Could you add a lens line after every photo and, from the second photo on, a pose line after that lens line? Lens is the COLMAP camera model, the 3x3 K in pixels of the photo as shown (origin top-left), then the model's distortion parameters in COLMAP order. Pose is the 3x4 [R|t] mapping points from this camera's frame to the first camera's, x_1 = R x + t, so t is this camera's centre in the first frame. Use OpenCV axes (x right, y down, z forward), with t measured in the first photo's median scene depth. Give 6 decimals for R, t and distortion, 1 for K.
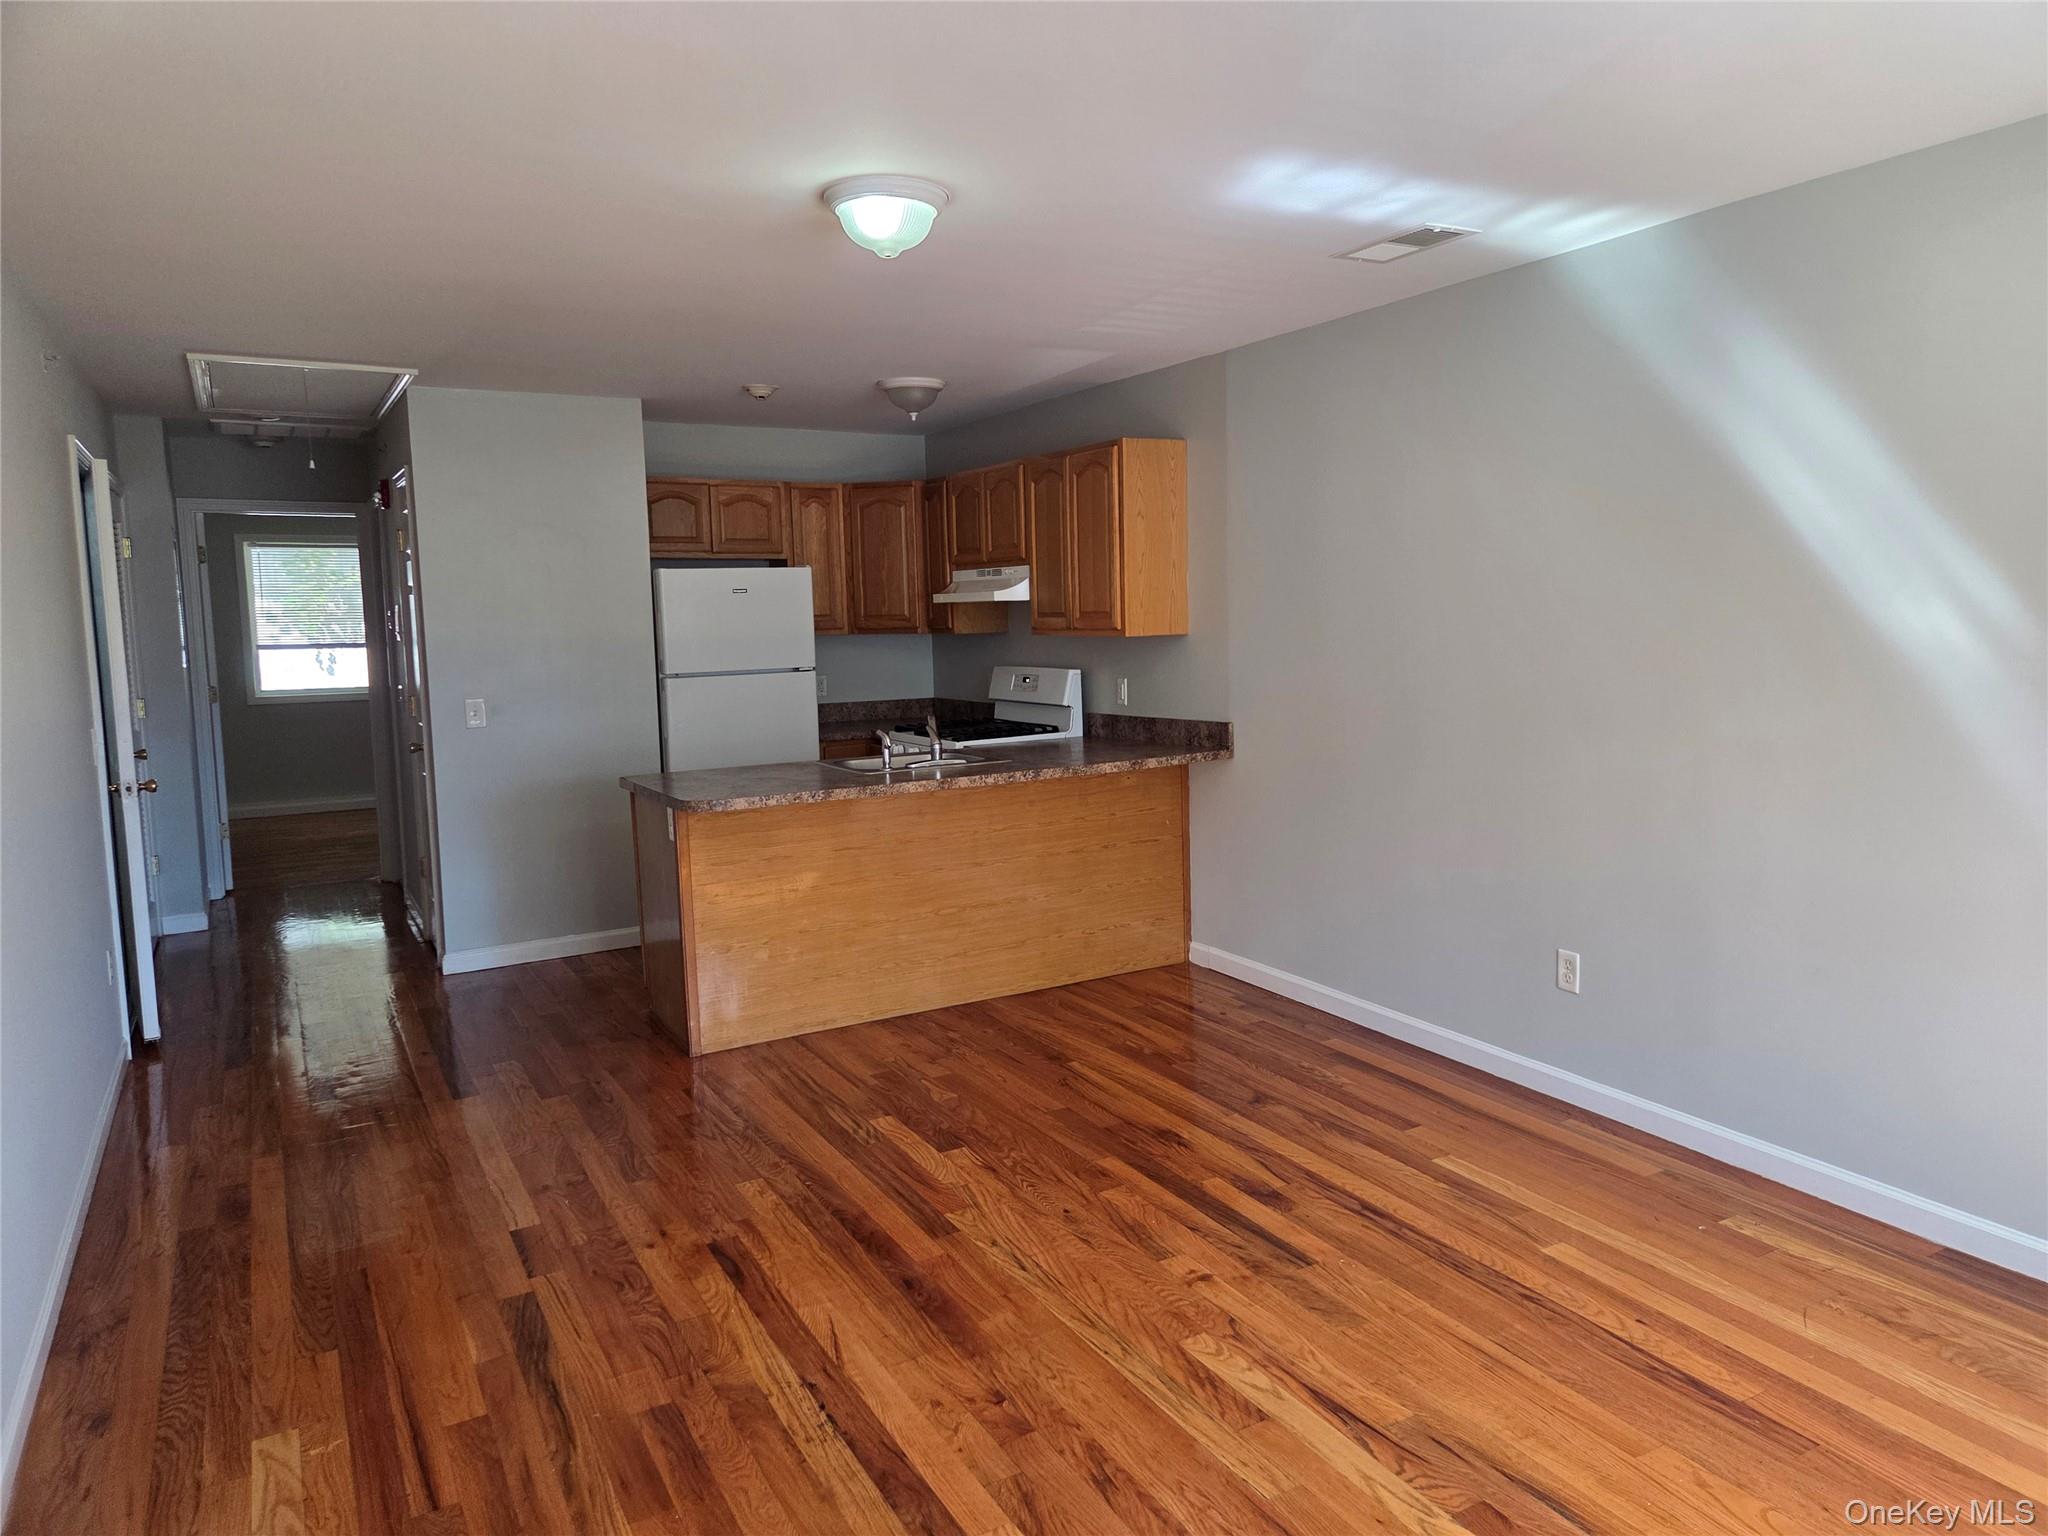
lens RADIAL K [[1367.6, 0, 1029.5], [0, 1367.6, 752.8], [0, 0, 1]] dist [0.049390, -0.022741]
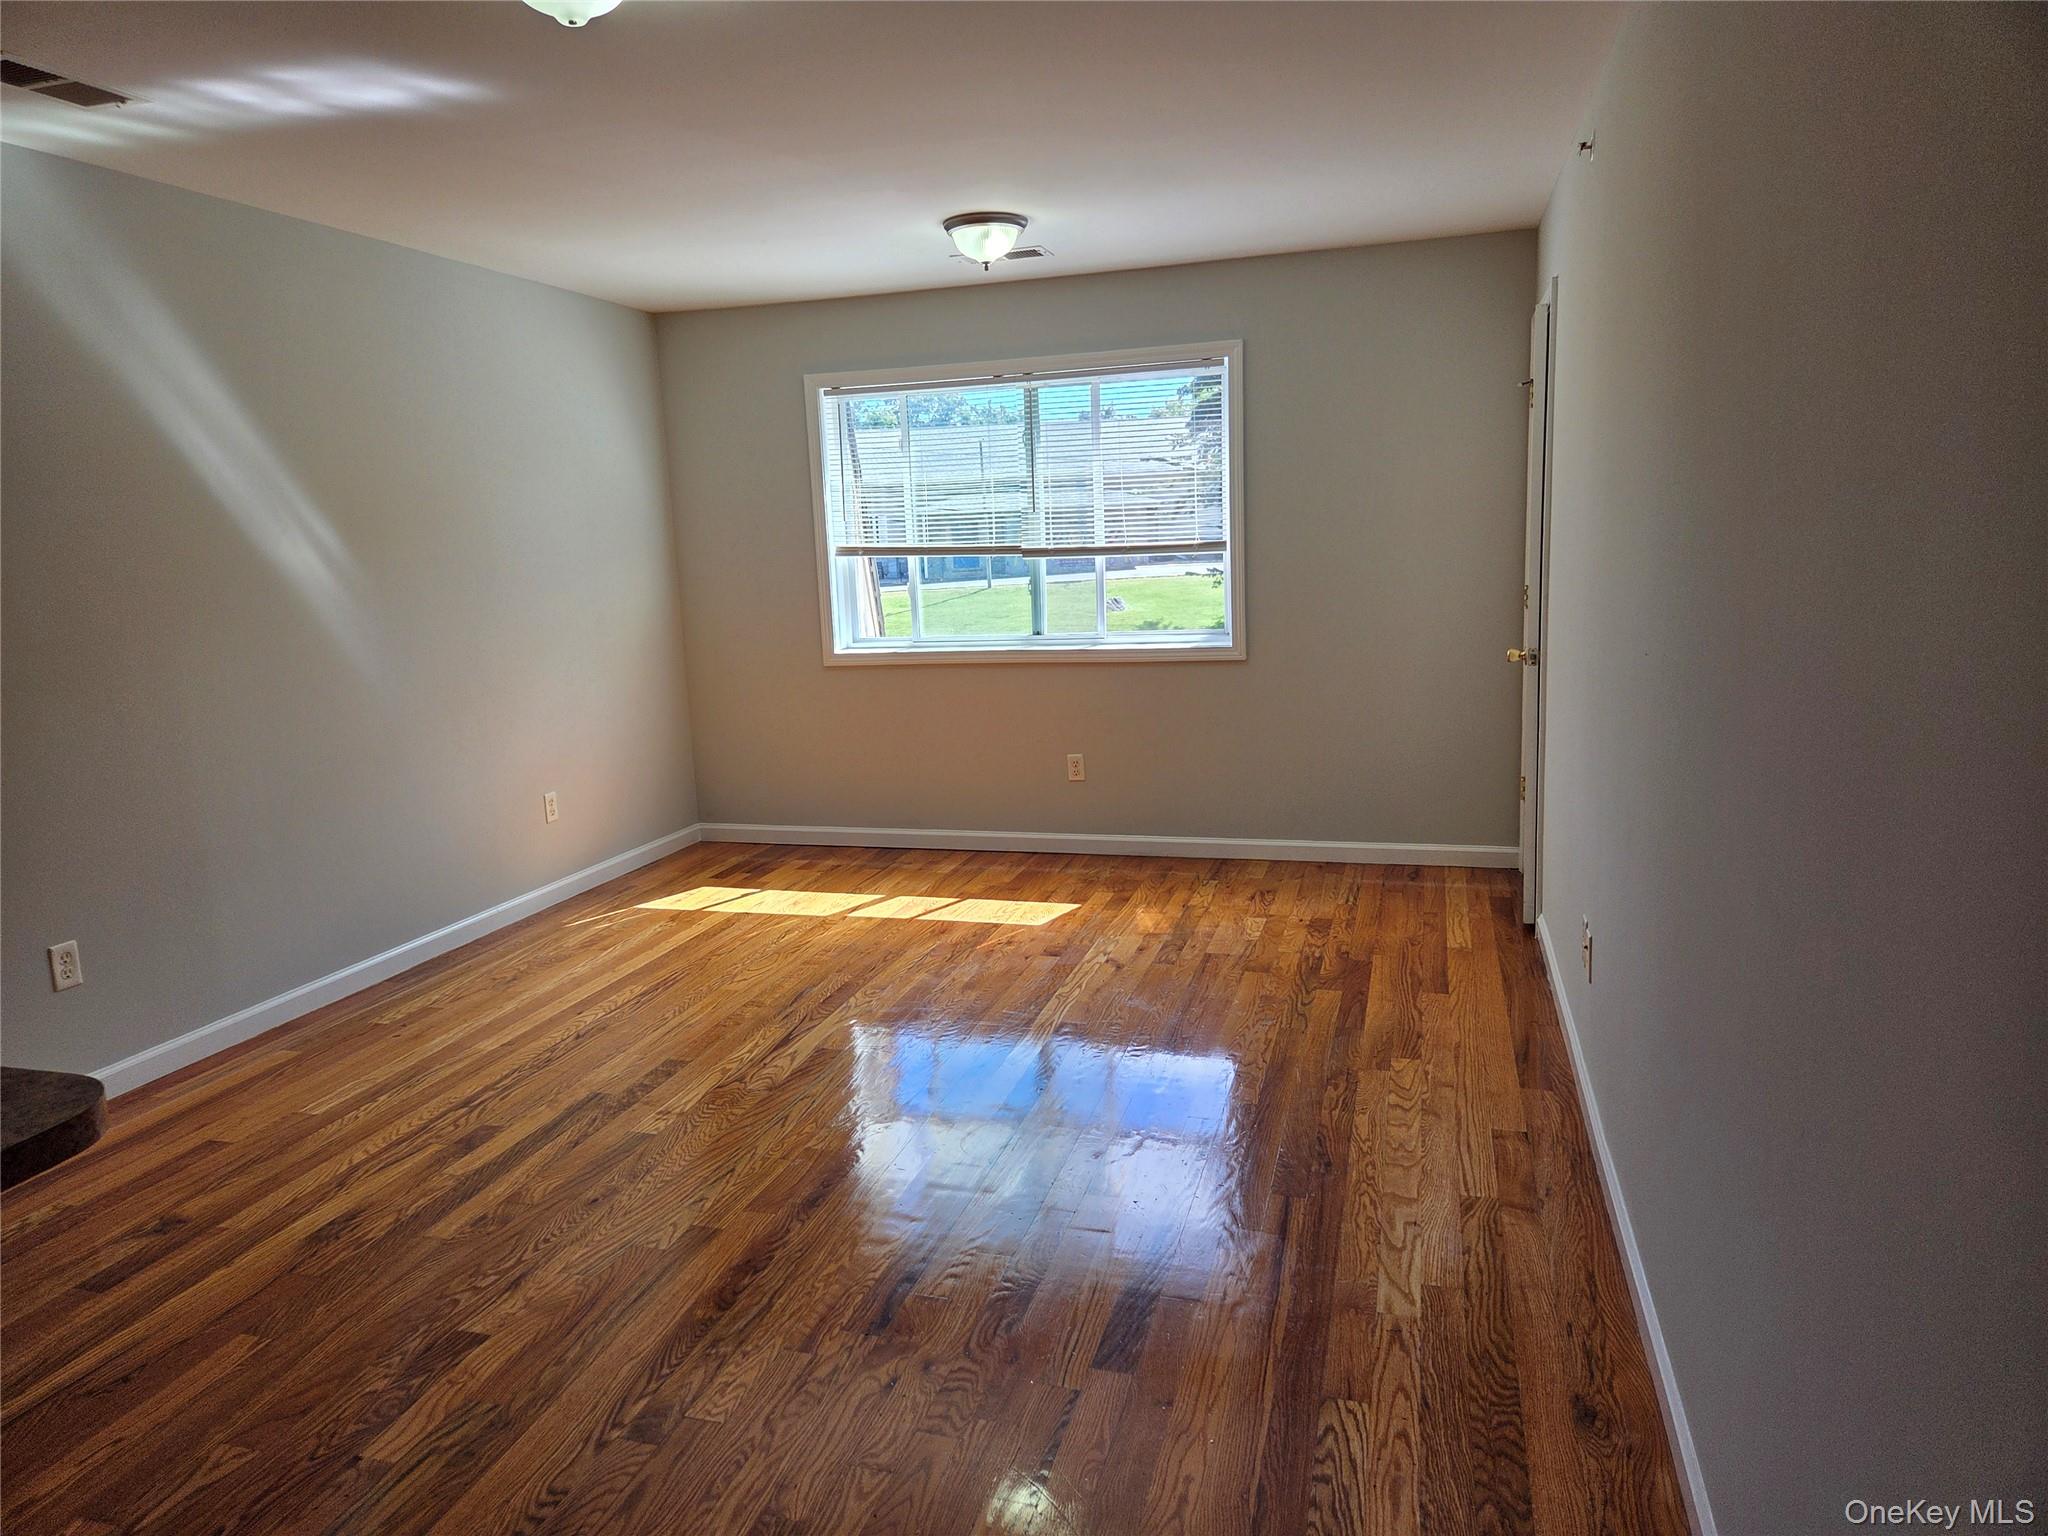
lens RADIAL K [[1367.6, 0, 1022.9], [0, 1367.6, 769.9], [0, 0, 1]] dist [0.049390, -0.022741]
pose [[-0.697876, -0.076410, 0.712131, -0.588697], [0.133301, 0.963063, 0.233967, -0.079619], [-0.703704, 0.258208, -0.661913, 0.999870]]
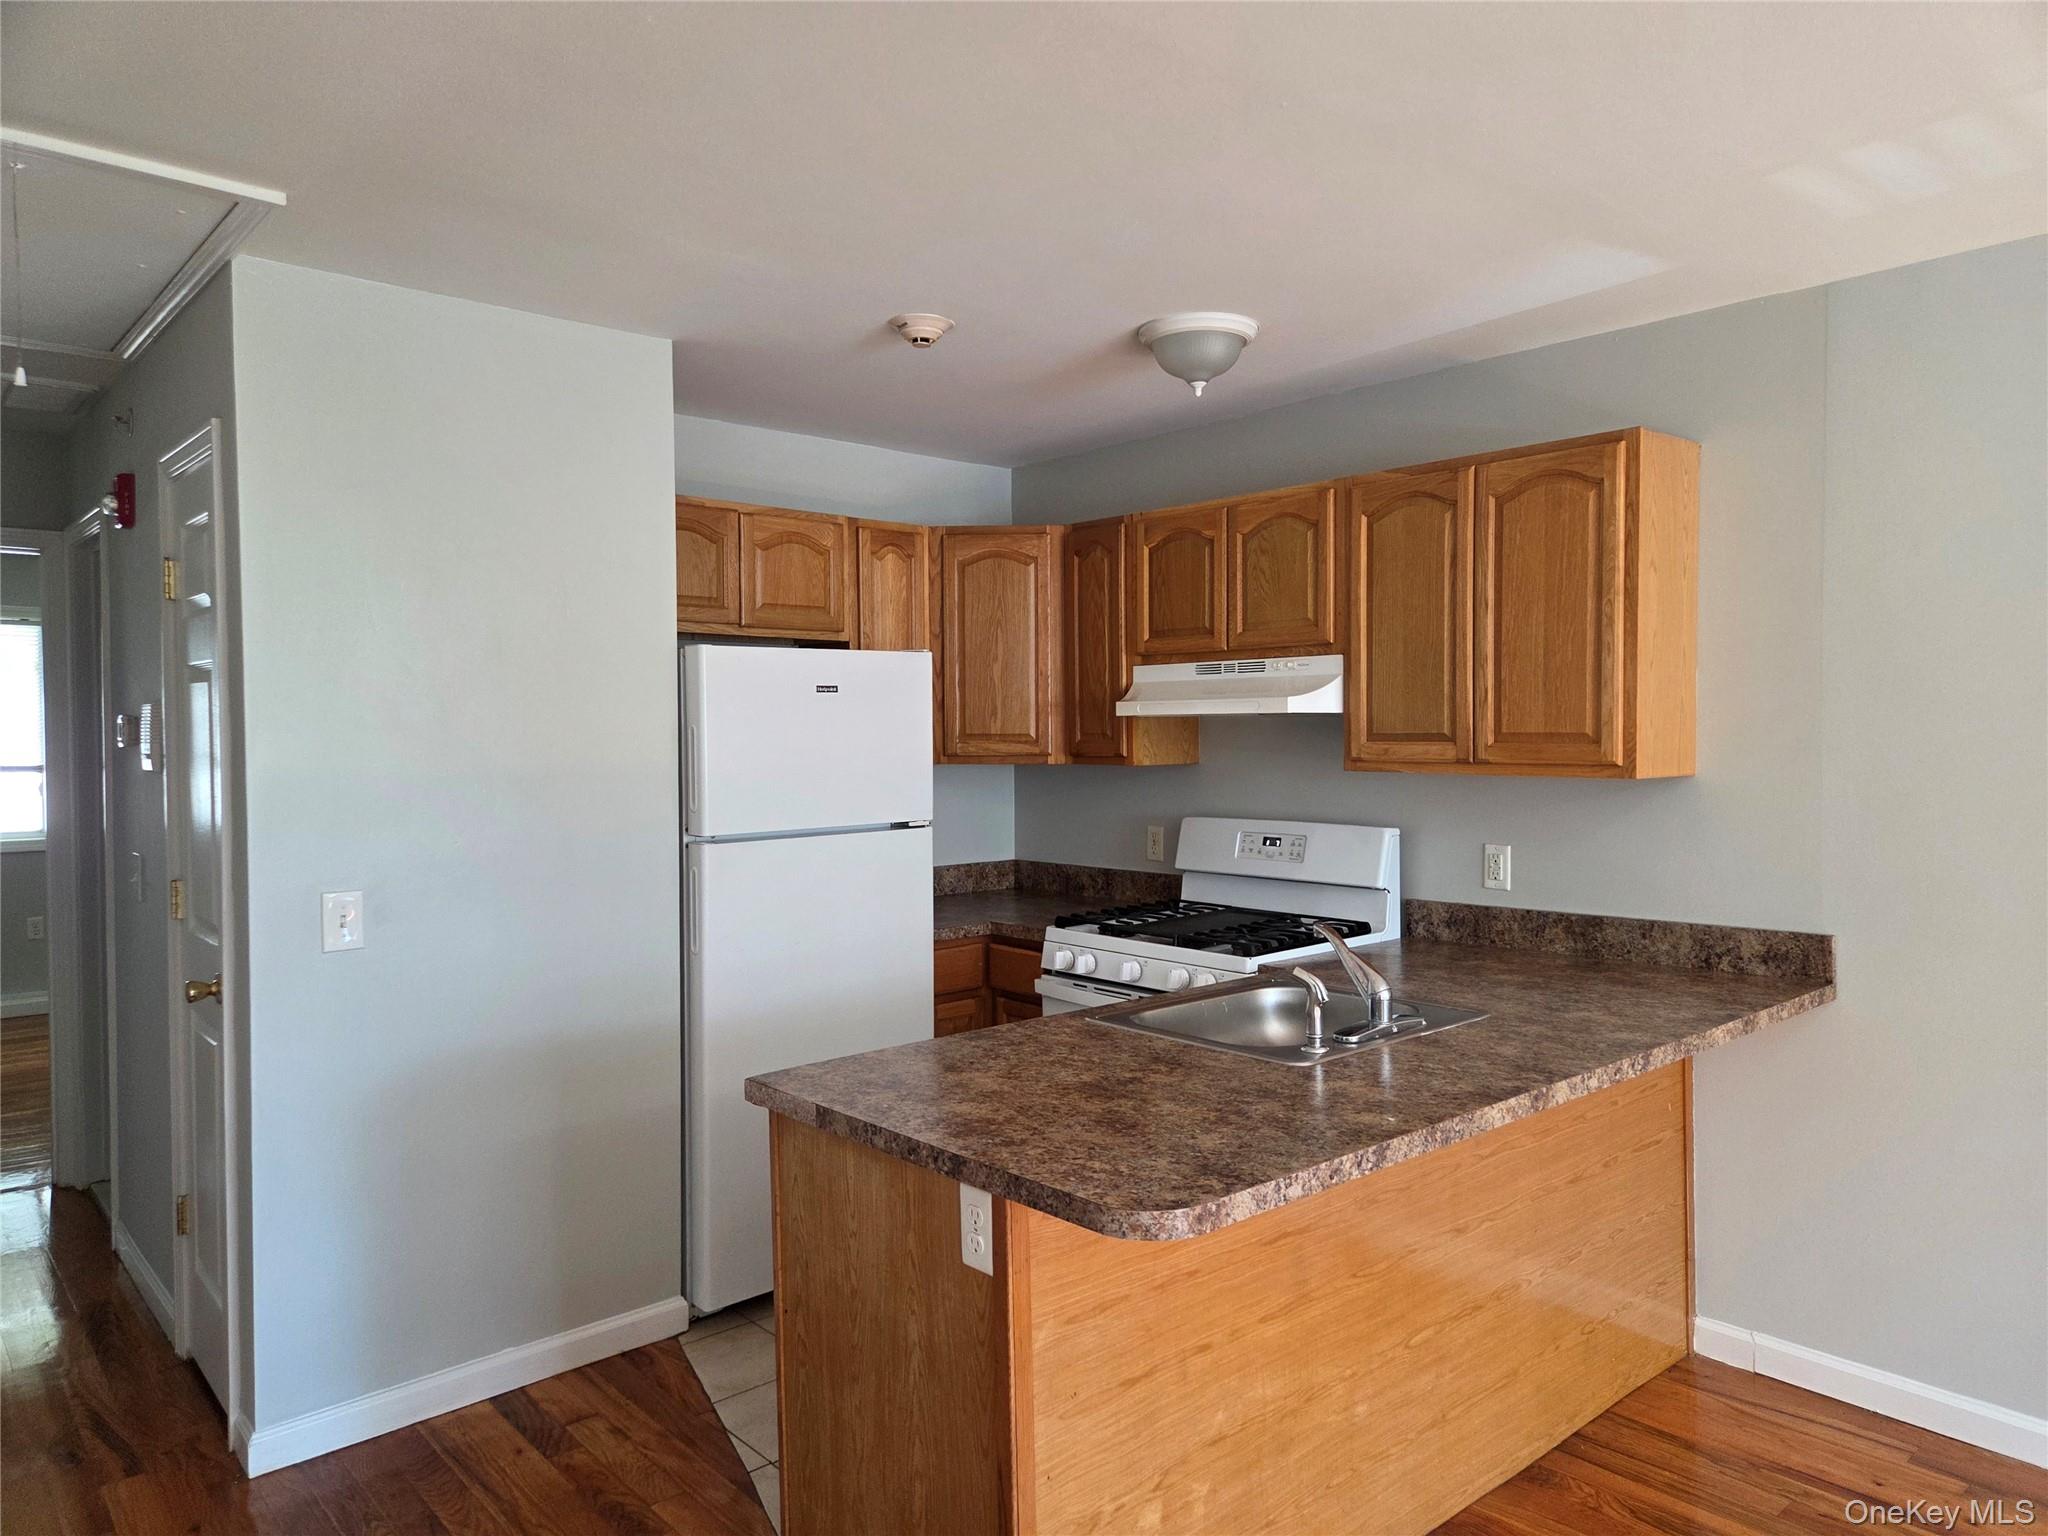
lens RADIAL K [[1367.6, 0, 1020.6], [0, 1367.6, 767.2], [0, 0, 1]] dist [0.049390, -0.022741]
pose [[0.979198, 0.010587, 0.202630, -0.256810], [0.005486, 0.996891, -0.078599, -0.042022], [-0.202832, 0.078075, 0.976096, 0.446799]]
